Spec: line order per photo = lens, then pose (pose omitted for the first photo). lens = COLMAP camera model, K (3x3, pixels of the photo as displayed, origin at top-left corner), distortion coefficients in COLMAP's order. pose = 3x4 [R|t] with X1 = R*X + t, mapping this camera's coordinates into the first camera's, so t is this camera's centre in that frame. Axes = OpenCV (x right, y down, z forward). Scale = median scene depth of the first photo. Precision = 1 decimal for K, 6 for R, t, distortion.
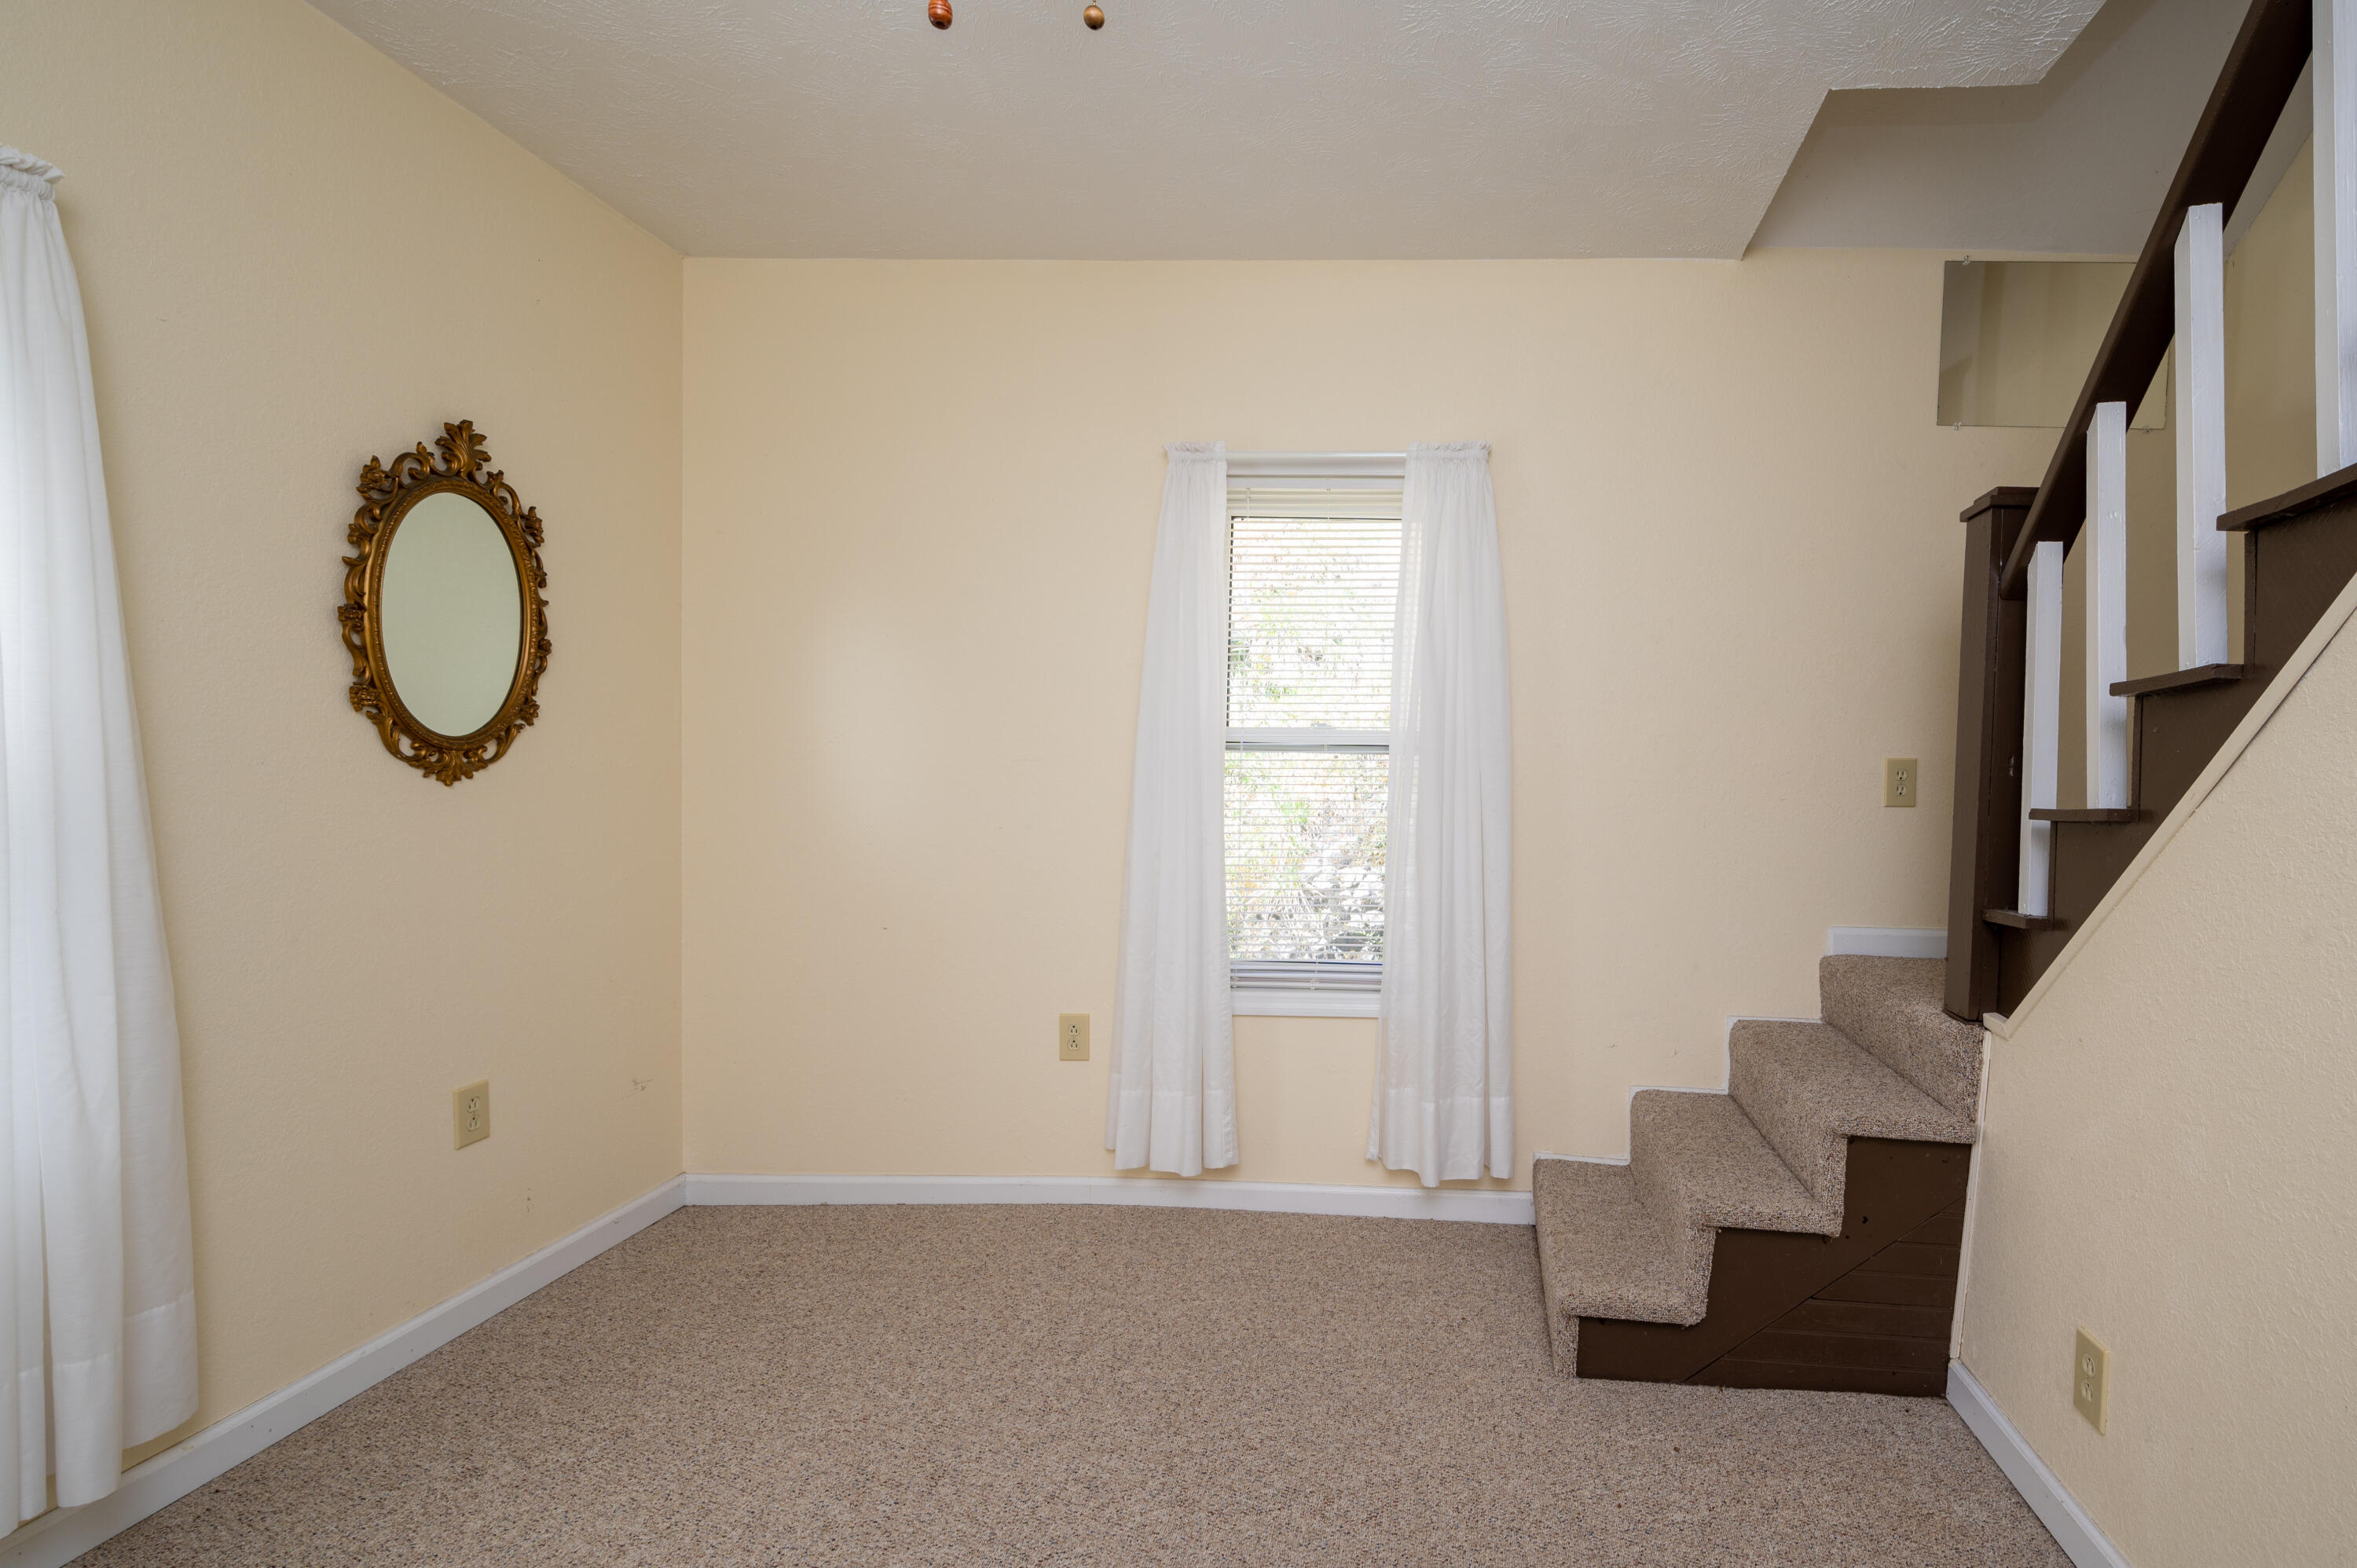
lens RADIAL K [[1172.3, 0, 1178.6], [0, 1172.3, 773.4], [0, 0, 1]] dist [0.000413, -0.000652]
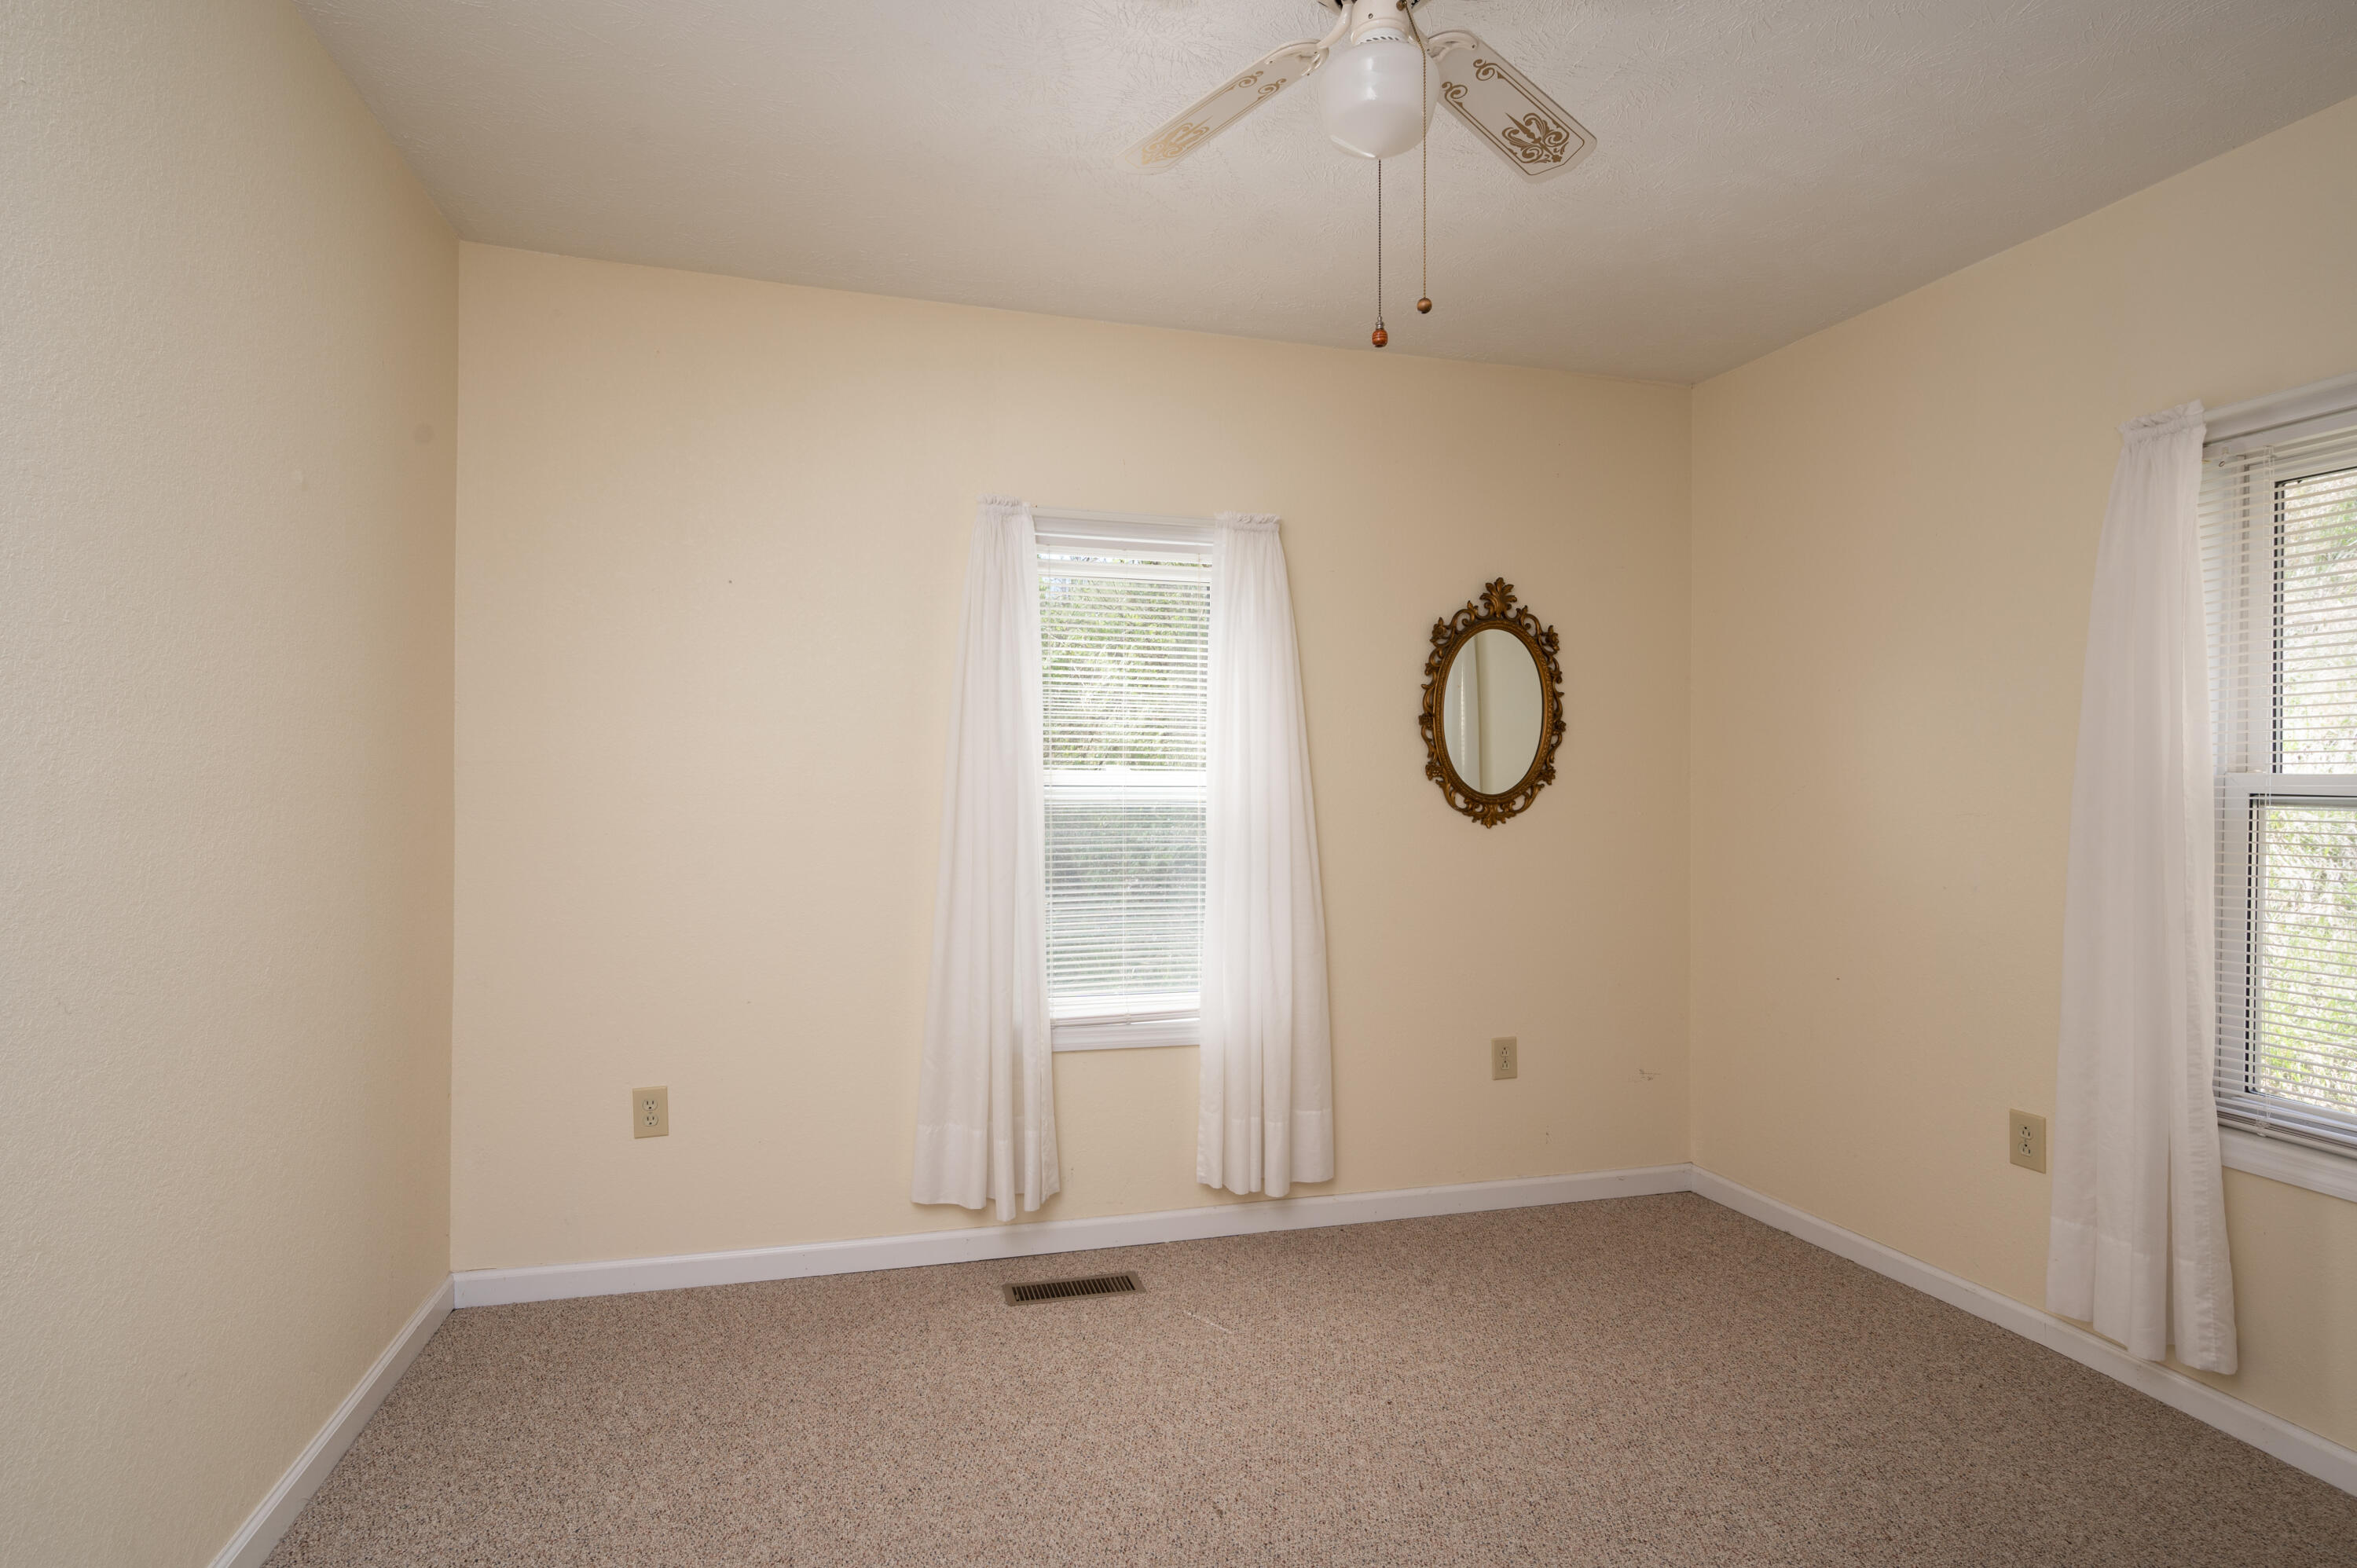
lens RADIAL K [[1154.8, 0, 1170.7], [0, 1154.8, 731.9], [0, 0, 1]] dist [0.000130, -0.000244]
pose [[0.317028, -0.049012, -0.947149, 0.615178], [-0.002074, 0.998626, -0.052369, -0.032418], [0.948414, 0.018567, 0.316491, 0.156967]]
